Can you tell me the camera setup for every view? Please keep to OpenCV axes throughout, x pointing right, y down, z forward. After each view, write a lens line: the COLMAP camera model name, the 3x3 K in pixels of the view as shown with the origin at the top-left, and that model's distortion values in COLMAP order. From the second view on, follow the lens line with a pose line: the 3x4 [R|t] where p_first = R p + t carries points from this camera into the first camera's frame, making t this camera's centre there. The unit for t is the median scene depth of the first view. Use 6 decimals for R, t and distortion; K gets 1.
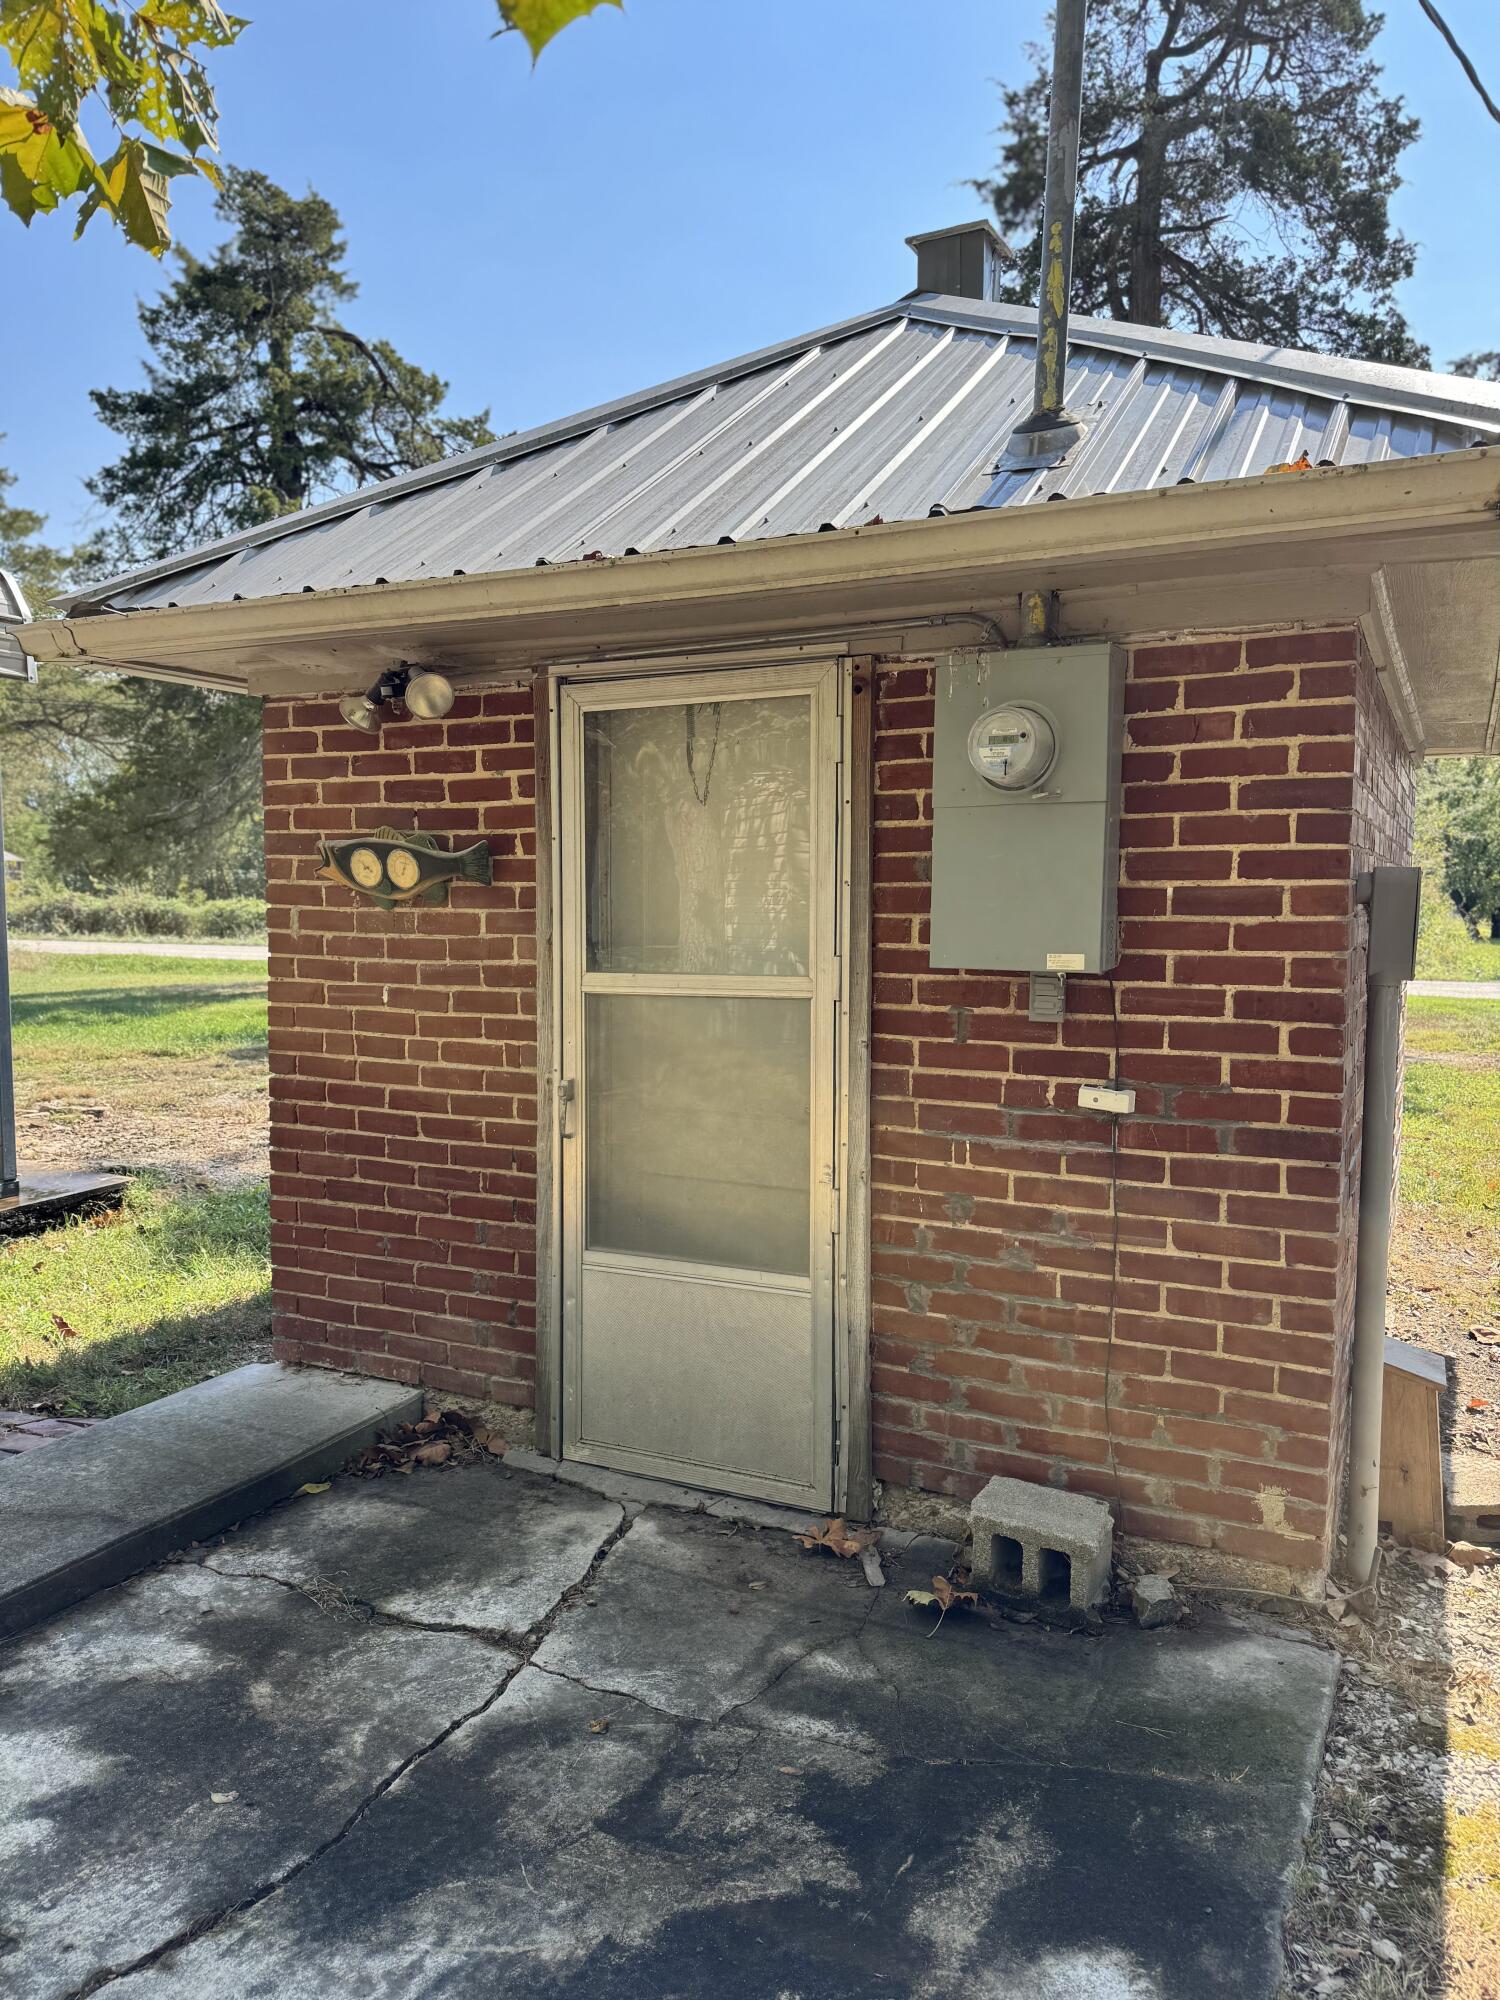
lens RADIAL K [[1413.4, 0, 750.0], [0, 1413.4, 1000.0], [0, 0, 1]] dist [0.094703, -0.137657]
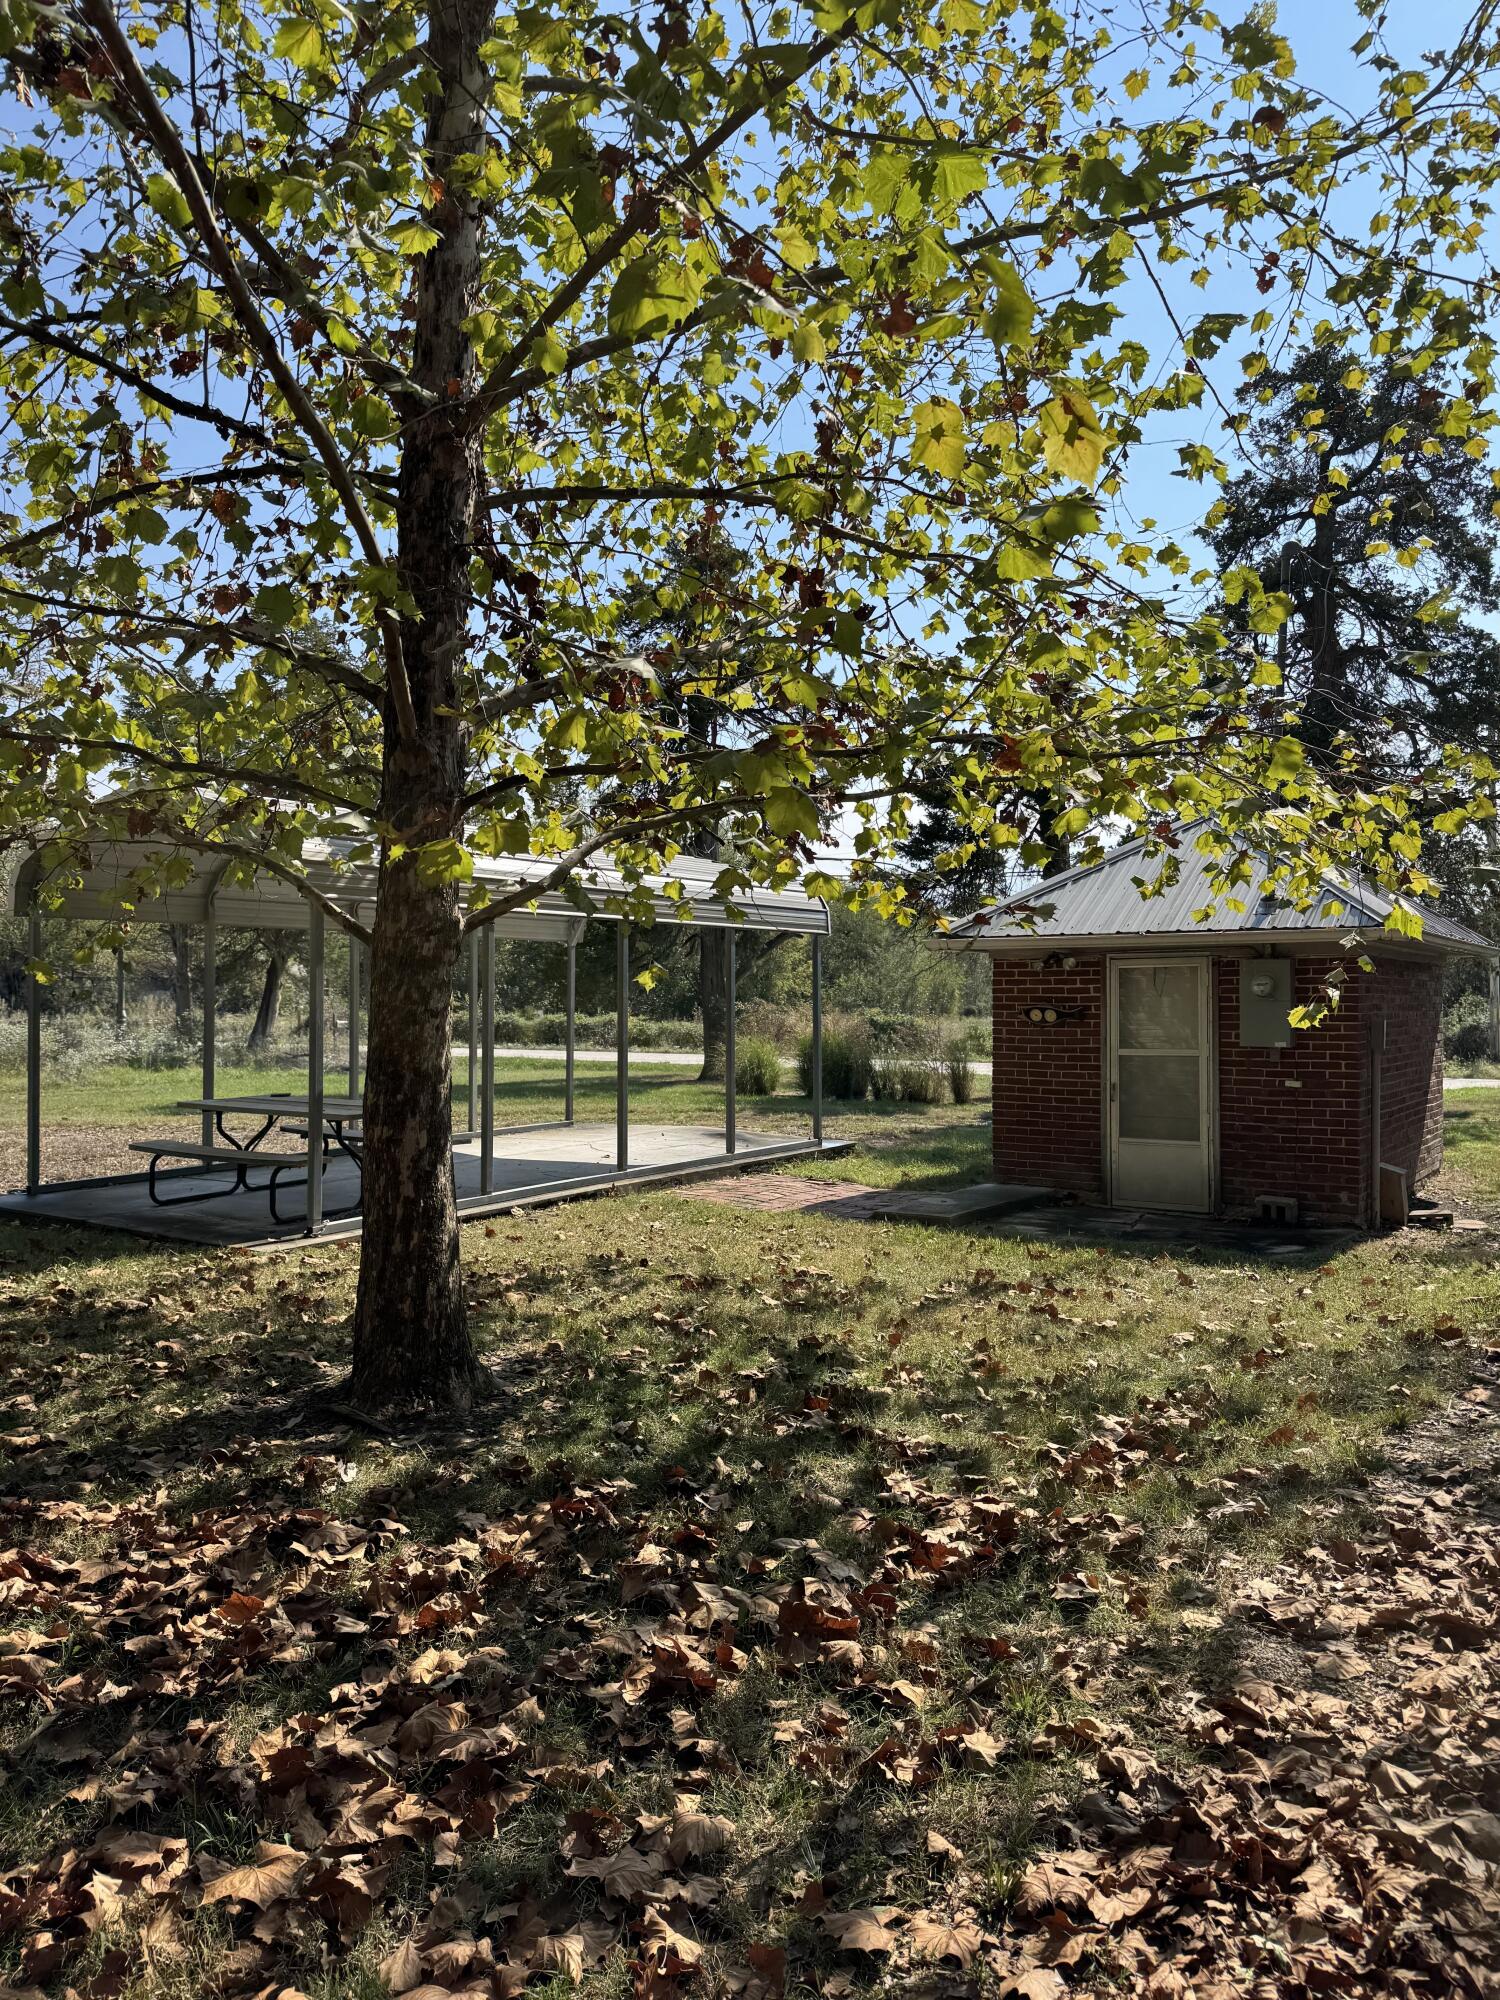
lens RADIAL K [[1413.4, 0, 750.0], [0, 1413.4, 1000.0], [0, 0, 1]] dist [0.094703, -0.137657]
pose [[0.991469, -0.001462, -0.130336, -0.504578], [-0.008834, 0.996884, -0.078386, 0.124060], [0.130044, 0.078868, 0.988366, -2.182272]]
